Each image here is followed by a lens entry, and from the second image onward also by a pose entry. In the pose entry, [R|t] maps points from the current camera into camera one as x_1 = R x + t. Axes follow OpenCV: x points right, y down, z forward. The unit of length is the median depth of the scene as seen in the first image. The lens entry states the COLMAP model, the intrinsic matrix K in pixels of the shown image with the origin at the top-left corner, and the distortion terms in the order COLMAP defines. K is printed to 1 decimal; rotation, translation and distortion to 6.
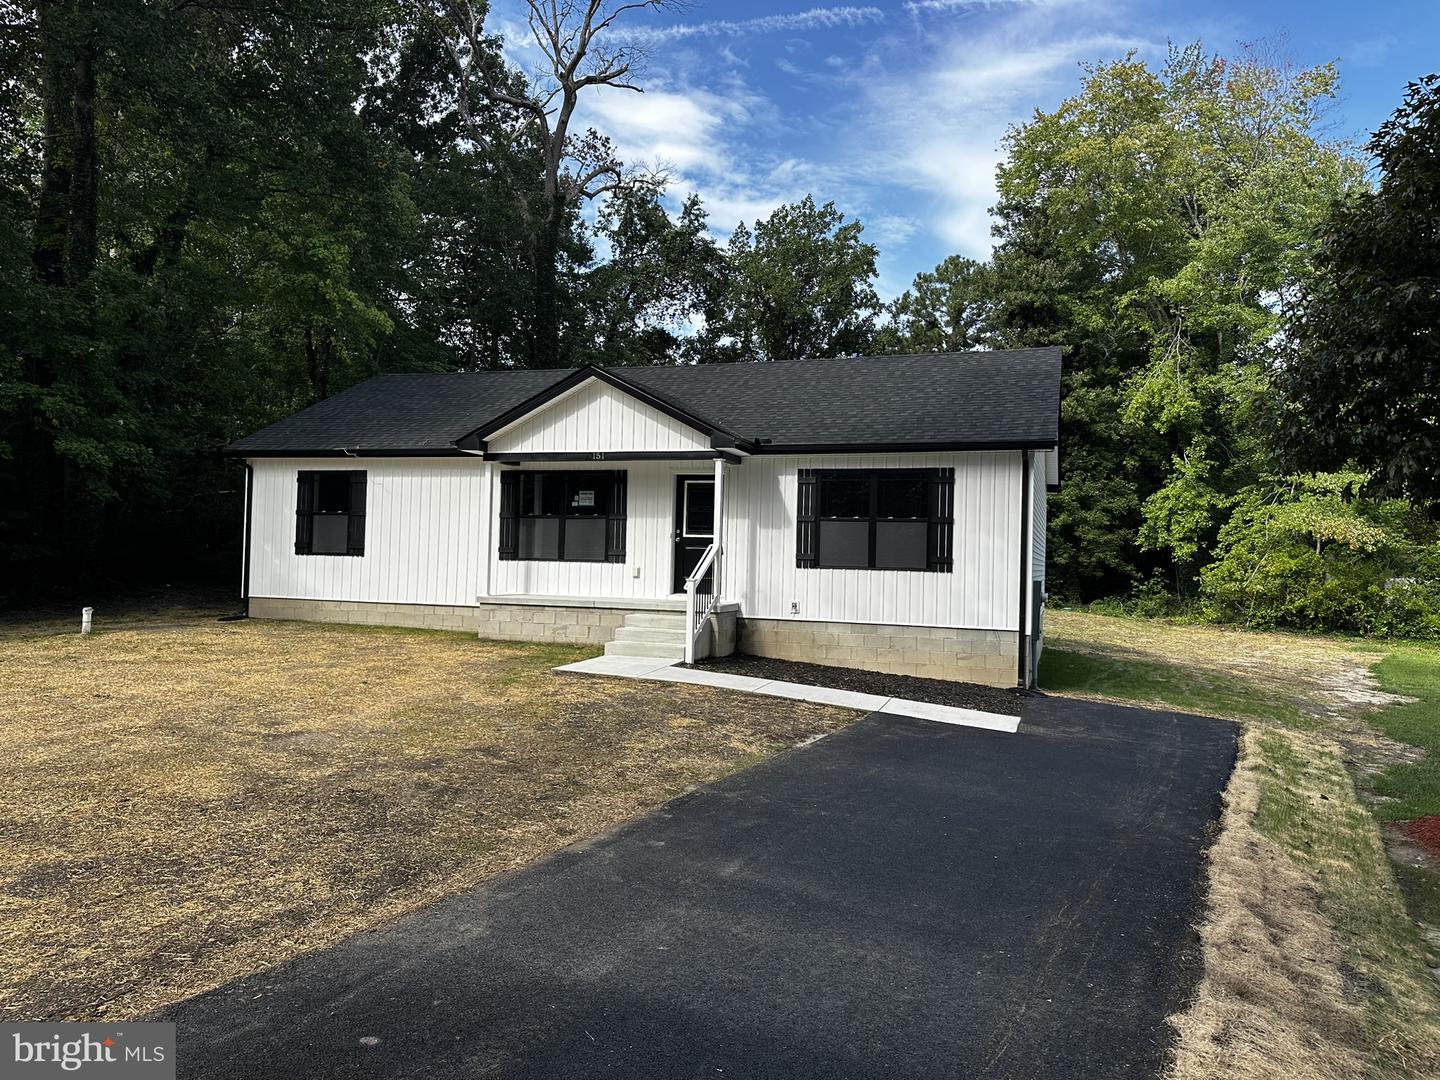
lens RADIAL K [[1002.1, 0, 720.0], [0, 1002.1, 540.0], [0, 0, 1]] dist [0.132388, -0.222883]
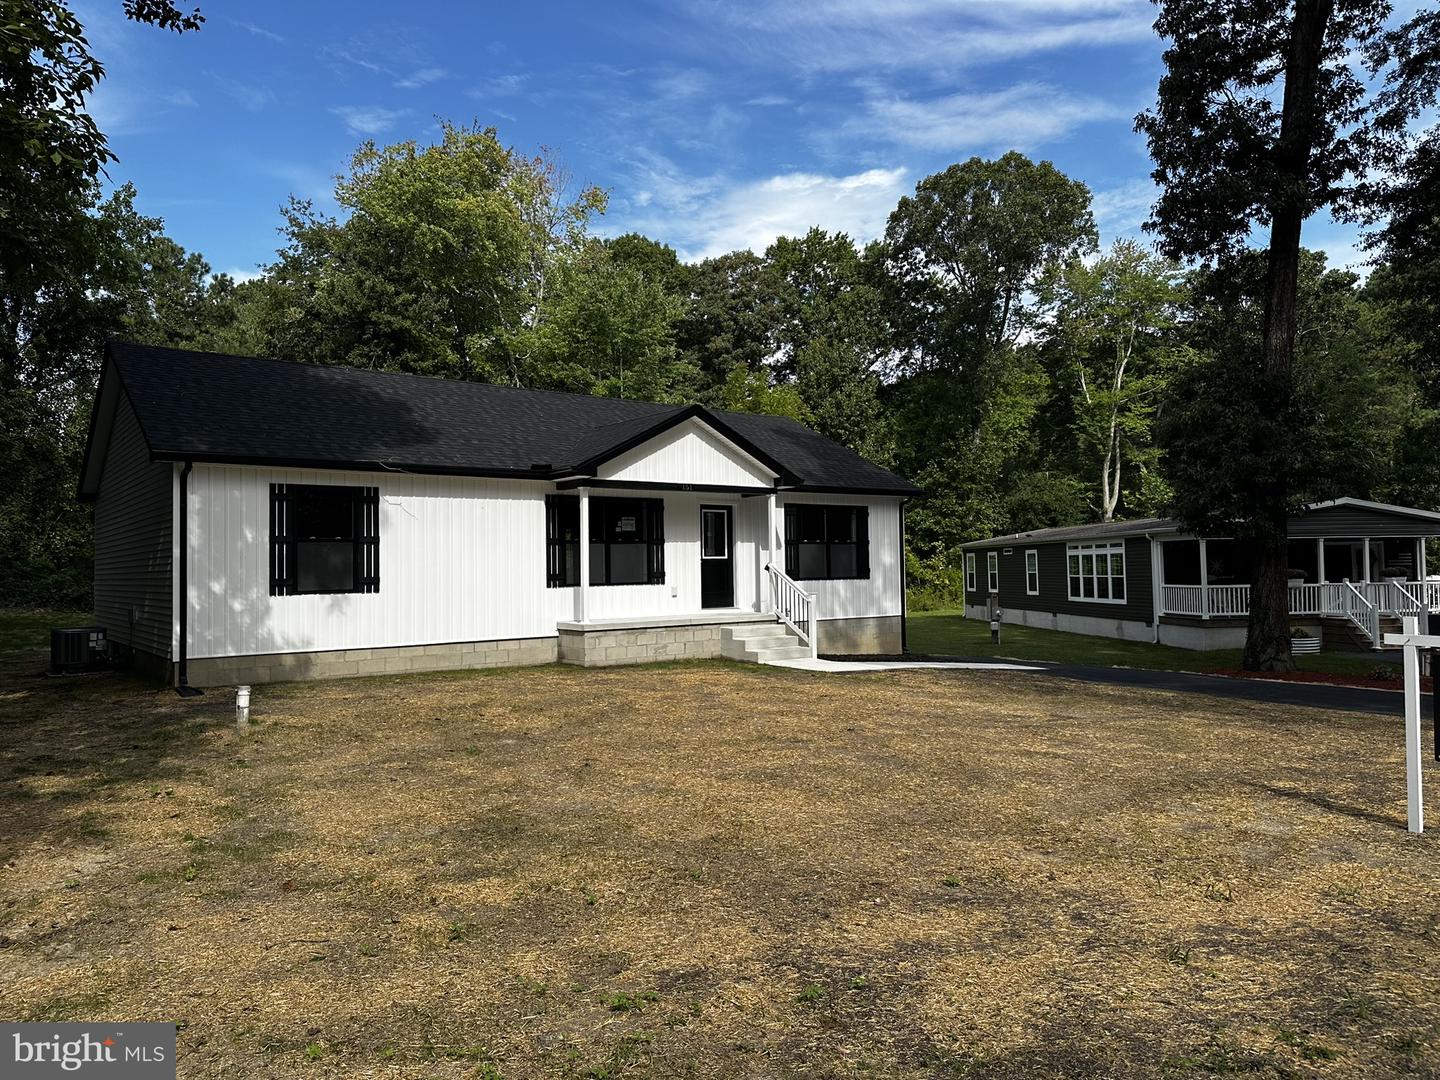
lens RADIAL K [[1002.1, 0, 720.0], [0, 1002.1, 540.0], [0, 0, 1]] dist [0.132388, -0.222883]
pose [[0.545473, -0.009031, 0.838080, -0.969187], [0.013265, 0.999910, 0.002141, -0.026161], [-0.838023, 0.009950, 0.545543, 0.349359]]
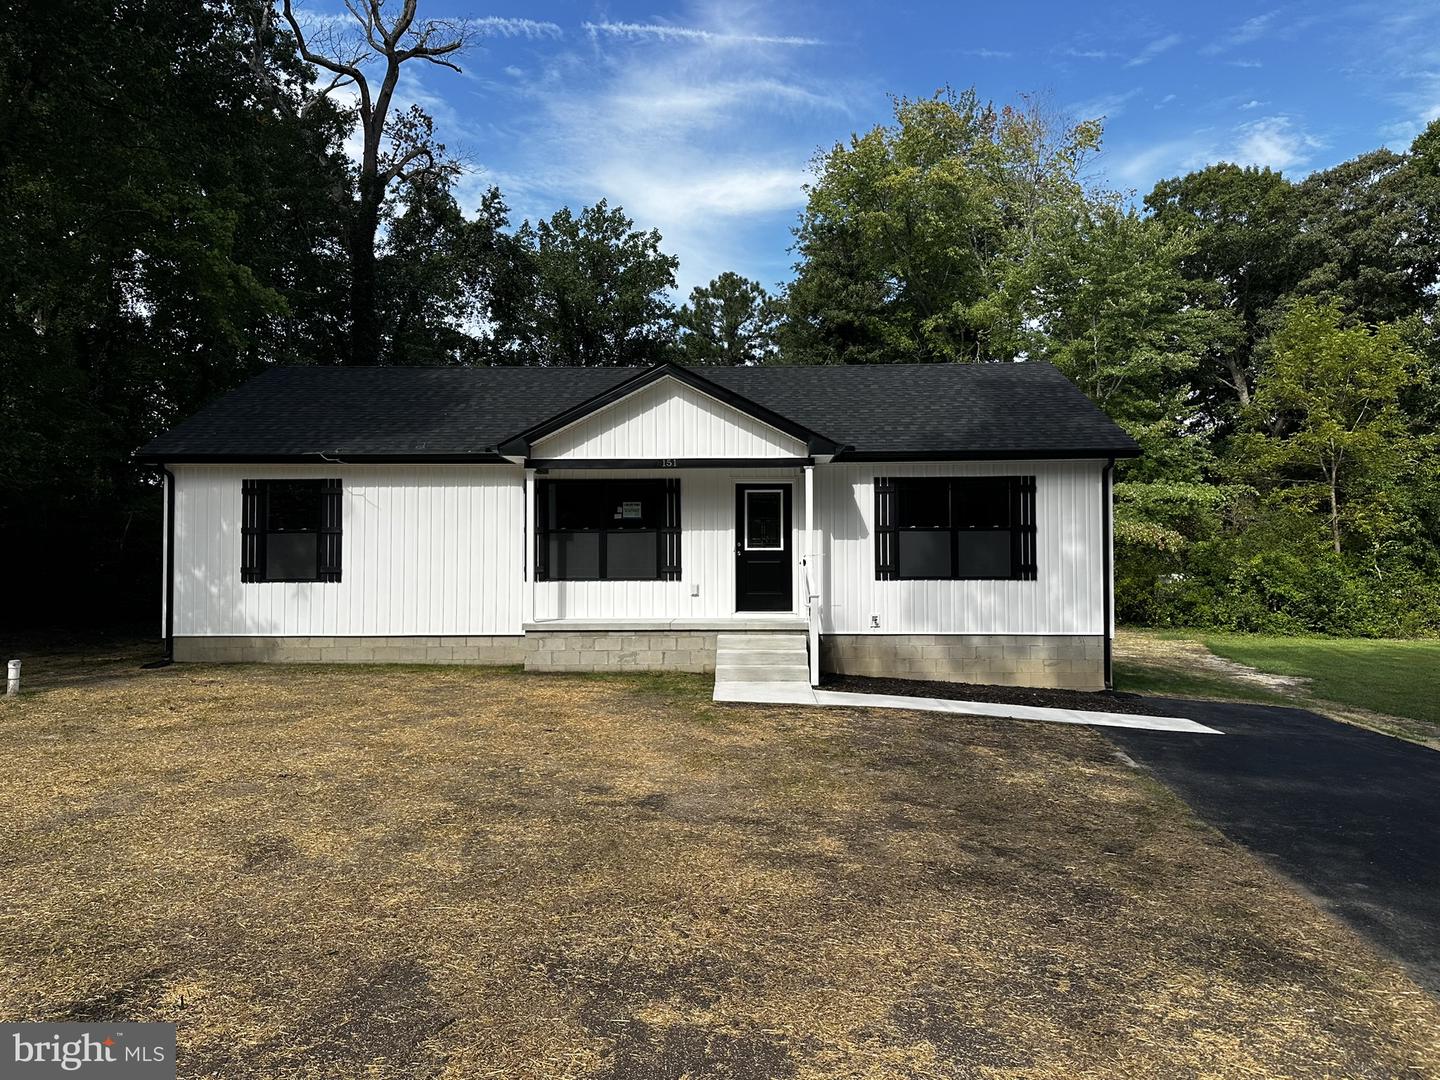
lens RADIAL K [[1002.1, 0, 720.0], [0, 1002.1, 540.0], [0, 0, 1]] dist [0.132388, -0.222883]
pose [[0.953066, -0.017247, 0.302271, -0.333780], [0.020658, 0.999754, -0.008091, -0.005447], [-0.302057, 0.013955, 0.953188, 0.115856]]
